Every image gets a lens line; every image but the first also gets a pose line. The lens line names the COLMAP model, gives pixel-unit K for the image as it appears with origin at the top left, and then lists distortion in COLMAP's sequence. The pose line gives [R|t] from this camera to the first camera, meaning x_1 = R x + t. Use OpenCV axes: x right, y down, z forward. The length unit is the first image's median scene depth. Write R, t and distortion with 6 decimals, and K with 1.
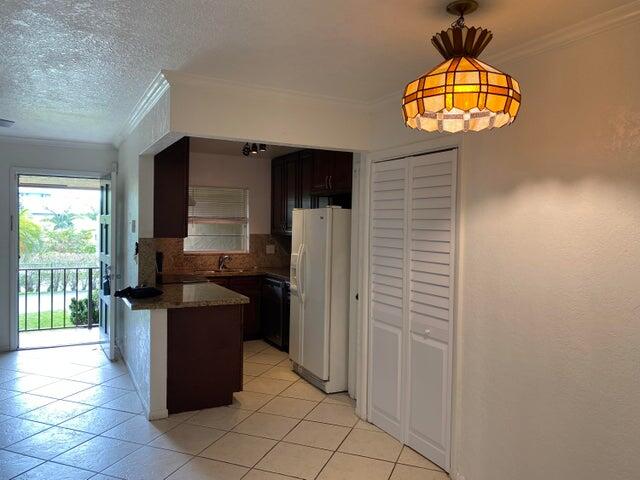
lens RADIAL K [[491.0, 0, 322.7], [0, 491.0, 235.8], [0, 0, 1]] dist [0.048769, -0.076891]
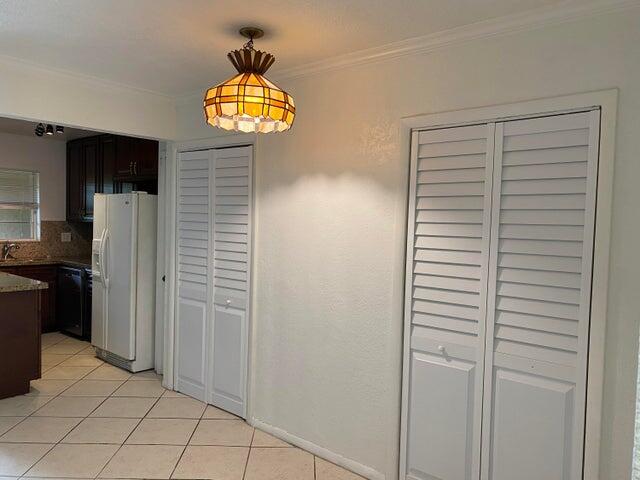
lens RADIAL K [[491.0, 0, 324.6], [0, 491.0, 237.3], [0, 0, 1]] dist [0.048769, -0.076891]
pose [[0.925679, -0.006072, 0.378260, -0.010565], [-0.001581, 0.999800, 0.019919, 0.013812], [-0.378306, -0.019037, 0.925485, -0.109361]]
